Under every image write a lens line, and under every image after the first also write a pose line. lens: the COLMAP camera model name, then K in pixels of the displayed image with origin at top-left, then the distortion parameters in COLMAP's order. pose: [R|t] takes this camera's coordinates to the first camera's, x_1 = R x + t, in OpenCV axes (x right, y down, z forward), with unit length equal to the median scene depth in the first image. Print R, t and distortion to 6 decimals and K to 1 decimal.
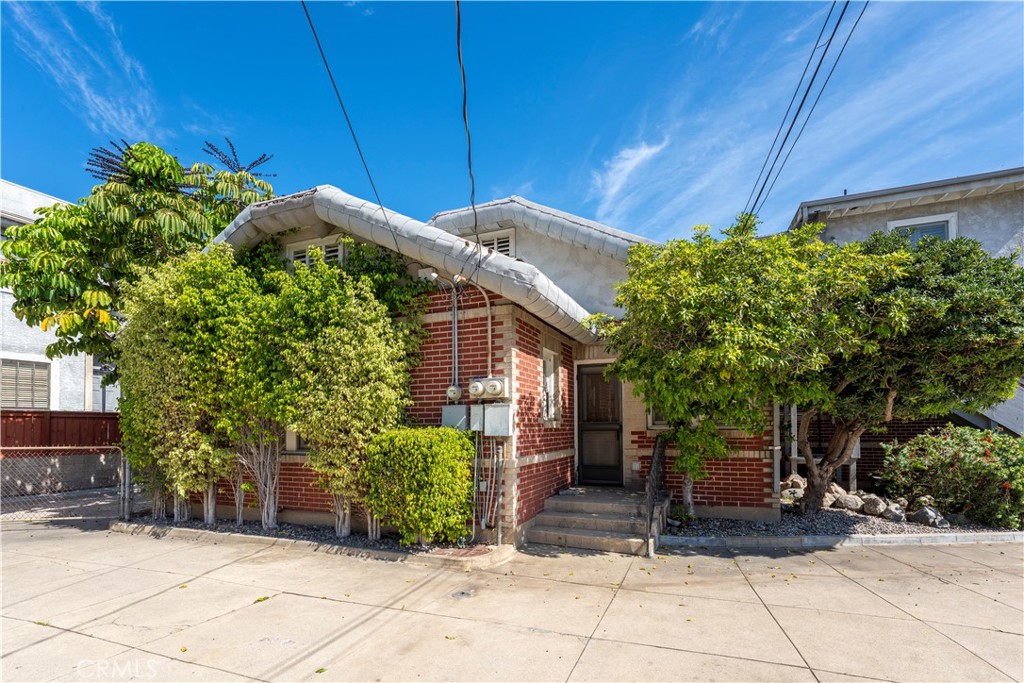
lens RADIAL K [[481.0, 0, 512.0], [0, 481.0, 341.5], [0, 0, 1]] dist [-0.000109, -0.000029]
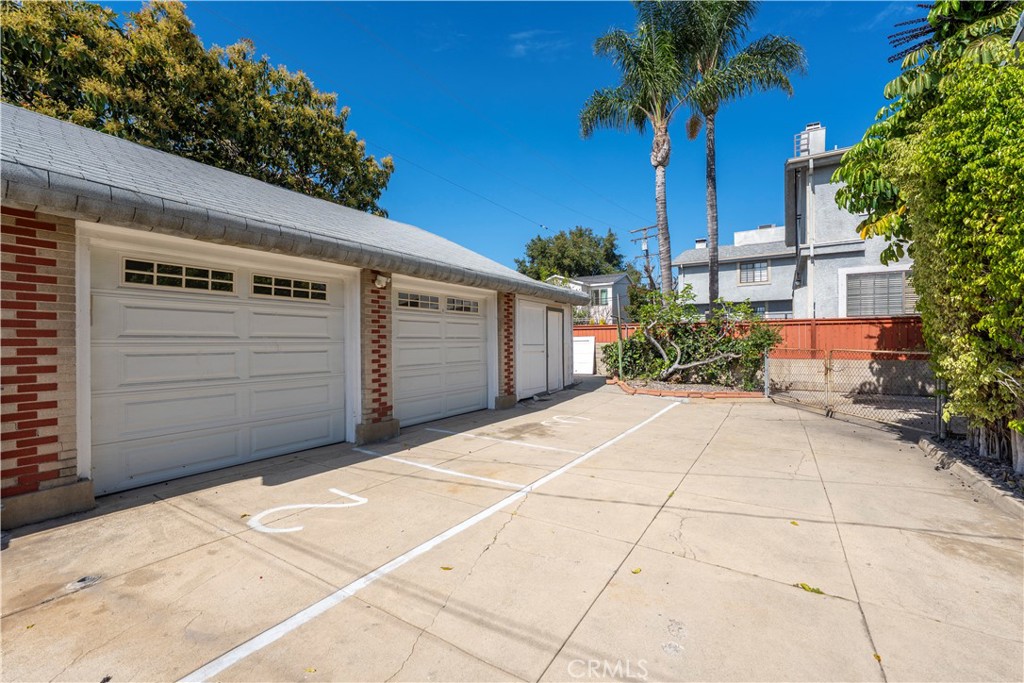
lens RADIAL K [[420.7, 0, 512.0], [0, 420.7, 341.5], [0, 0, 1]] dist [0.000342, 0.000046]
pose [[-0.182982, 0.006612, -0.983094, 0.088479], [0.187697, 0.981818, -0.028332, 0.116383], [0.965032, -0.189708, -0.180896, 0.612870]]
